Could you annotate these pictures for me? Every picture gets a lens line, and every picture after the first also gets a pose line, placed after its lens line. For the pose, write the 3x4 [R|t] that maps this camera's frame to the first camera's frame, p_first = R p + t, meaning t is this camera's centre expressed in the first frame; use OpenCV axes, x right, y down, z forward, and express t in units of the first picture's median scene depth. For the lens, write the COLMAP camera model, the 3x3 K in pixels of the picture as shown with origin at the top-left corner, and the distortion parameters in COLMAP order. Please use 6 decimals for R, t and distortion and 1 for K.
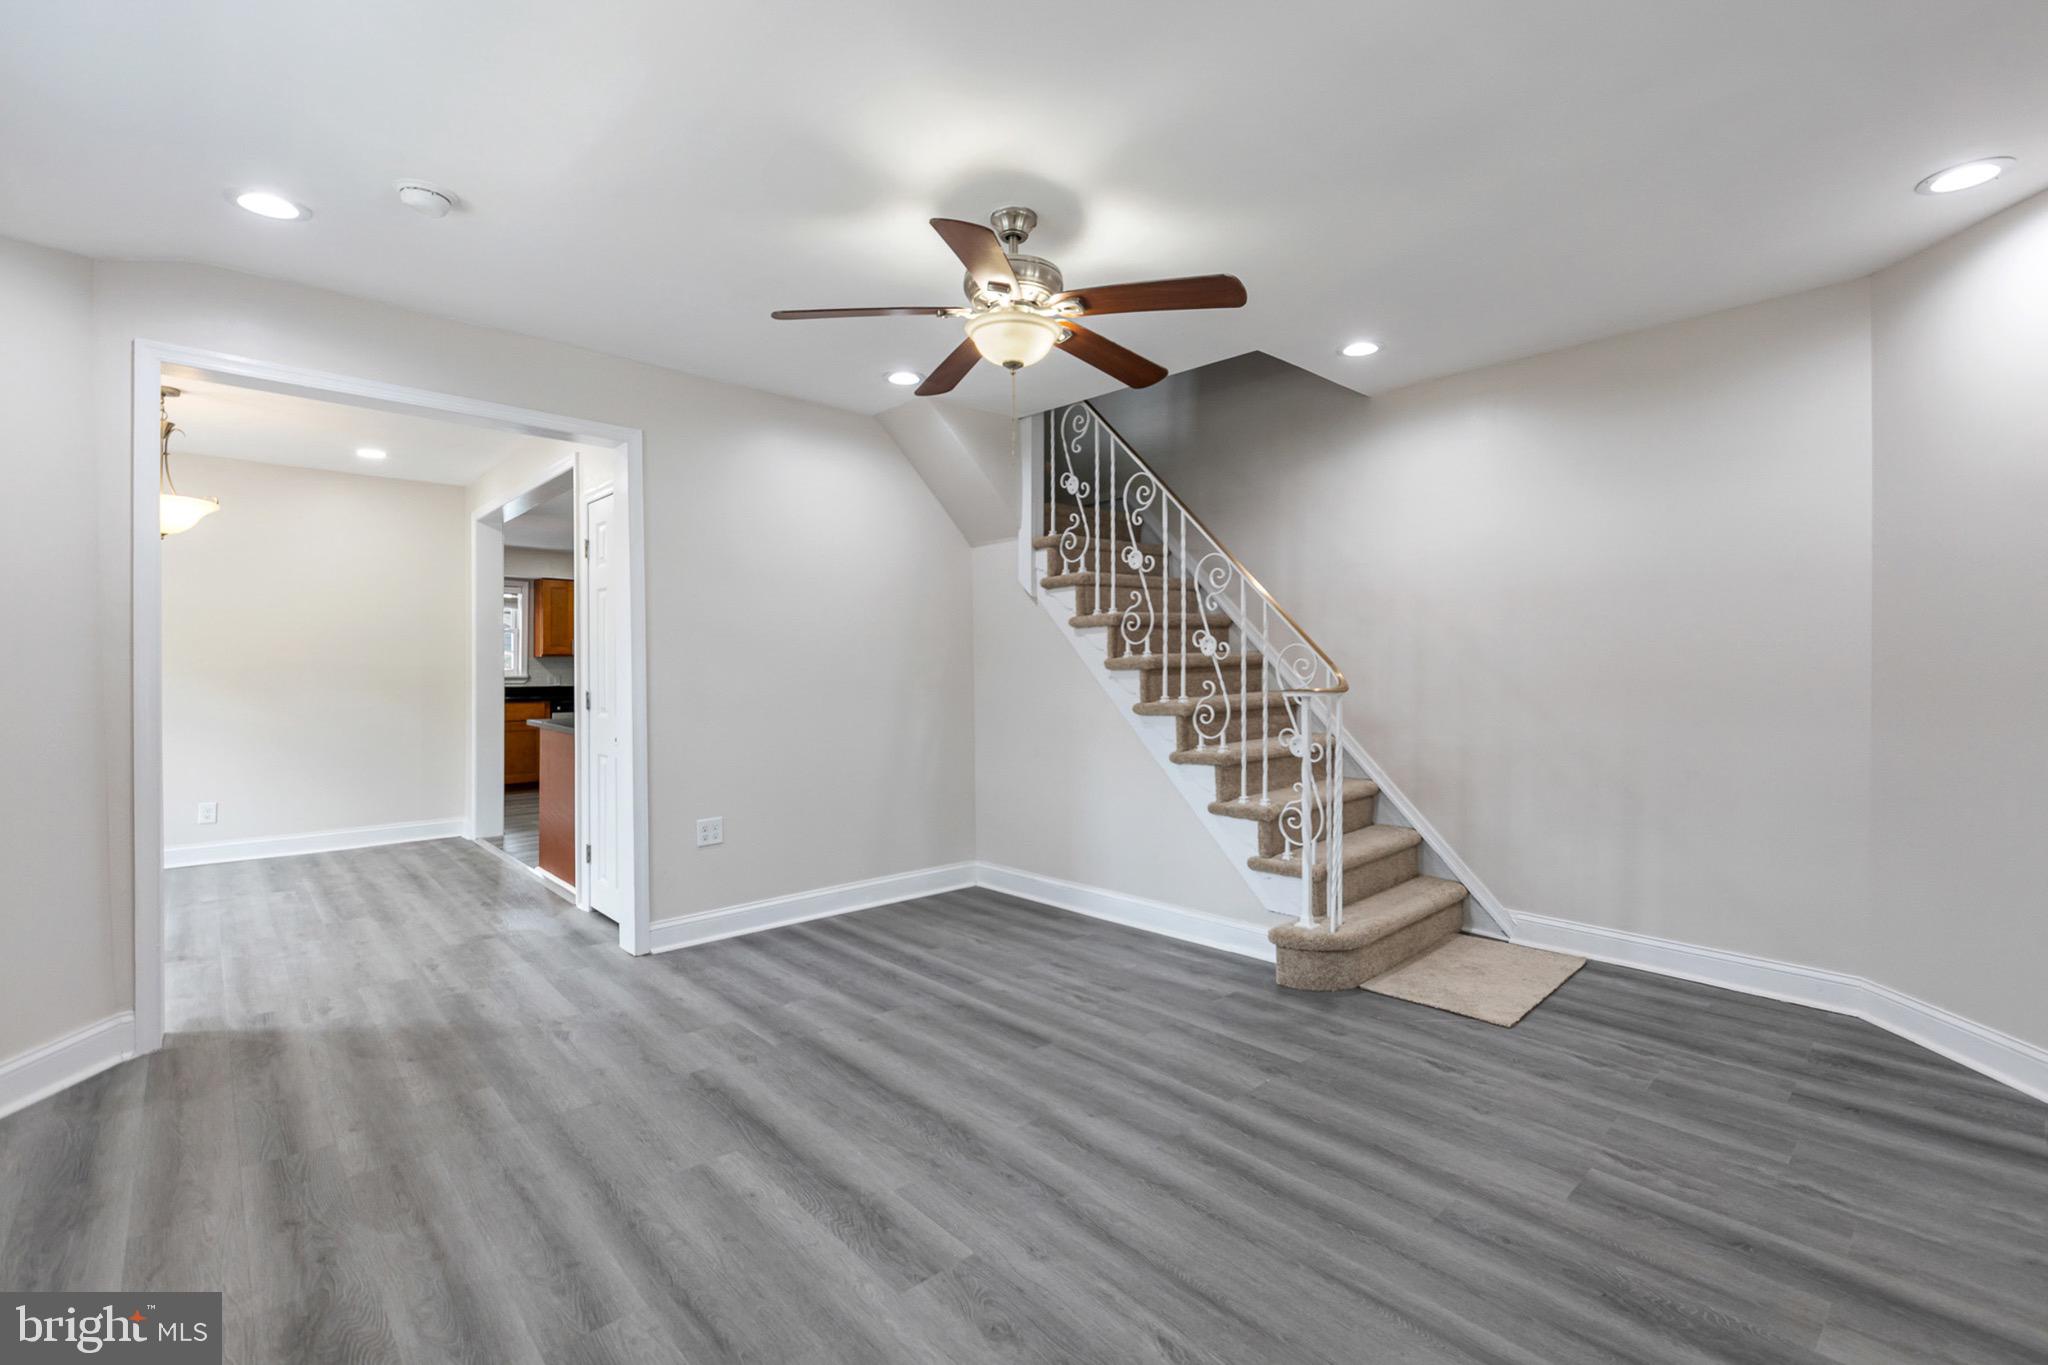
lens RADIAL K [[925.2, 0, 1033.2], [0, 925.2, 651.1], [0, 0, 1]] dist [0.000803, 0.000234]
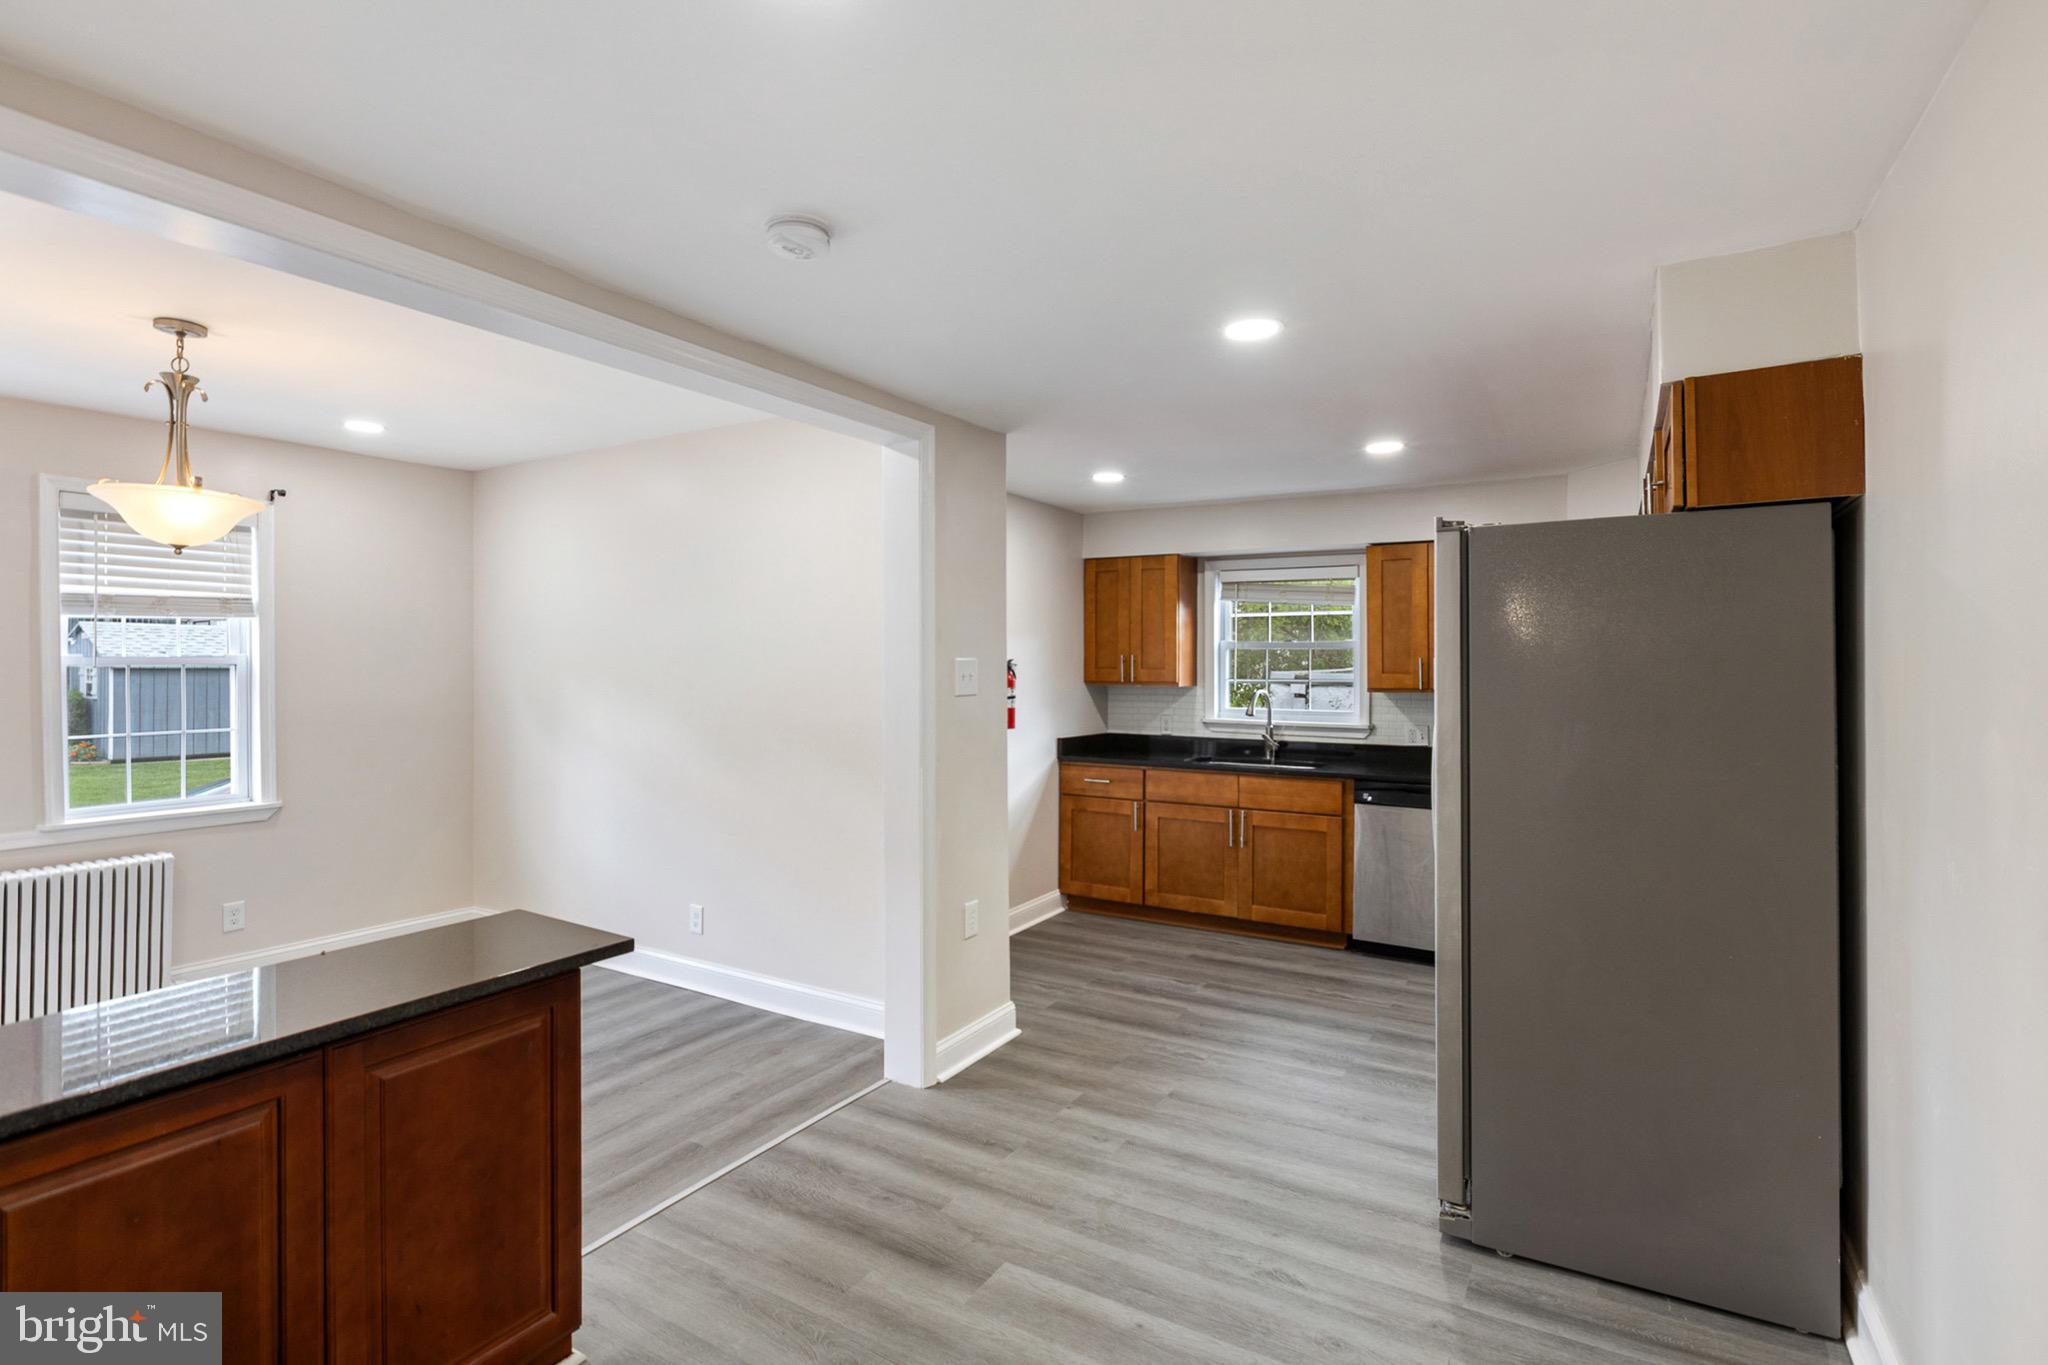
lens RADIAL K [[948.1, 0, 1042.5], [0, 948.1, 657.7], [0, 0, 1]] dist [-0.001433, 0.000086]
pose [[0.298206, -0.000558, -0.954501, -0.156027], [0.010575, 0.999940, 0.002719, -0.049305], [0.954443, -0.010905, 0.298194, 1.774225]]
